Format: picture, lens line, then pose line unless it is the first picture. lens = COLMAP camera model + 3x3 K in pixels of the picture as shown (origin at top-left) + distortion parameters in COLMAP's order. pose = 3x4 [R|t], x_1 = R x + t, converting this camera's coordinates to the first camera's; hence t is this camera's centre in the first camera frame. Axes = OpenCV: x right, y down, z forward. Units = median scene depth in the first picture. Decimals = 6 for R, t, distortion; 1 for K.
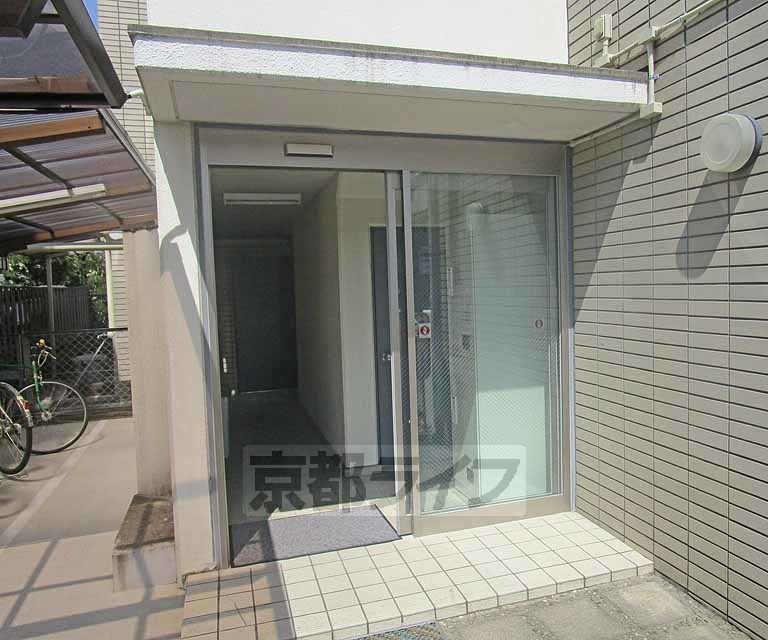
lens RADIAL K [[601.7, 0, 418.6], [0, 601.7, 317.5], [0, 0, 1]] dist [-0.017878, -0.002203]
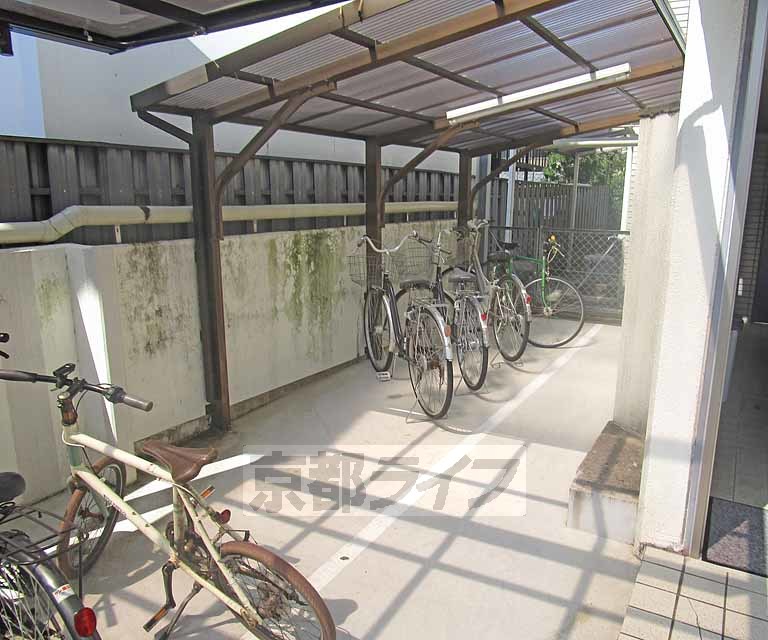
lens RADIAL K [[601.7, 0, 418.6], [0, 601.7, 317.5], [0, 0, 1]] dist [-0.017878, -0.002203]
pose [[0.684510, 0.192701, -0.703073, -0.068365], [-0.079918, 0.978454, 0.190370, -0.005787], [0.724609, -0.074122, 0.685162, 0.192424]]
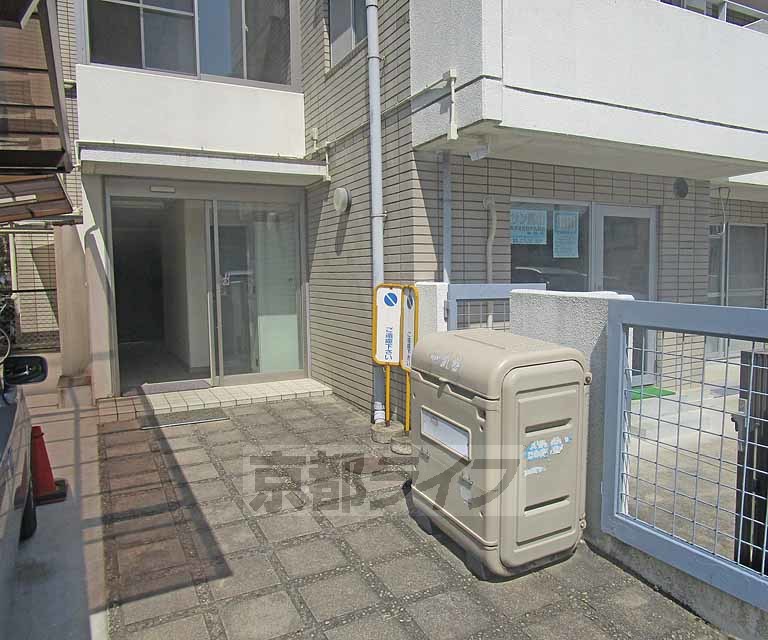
lens RADIAL K [[601.7, 0, 418.6], [0, 601.7, 317.5], [0, 0, 1]] dist [-0.017878, -0.002203]
pose [[0.982337, 0.002624, 0.187103, 0.244412], [-0.006096, 0.999820, 0.017983, 0.093816], [-0.187022, -0.018806, 0.982176, -0.974129]]
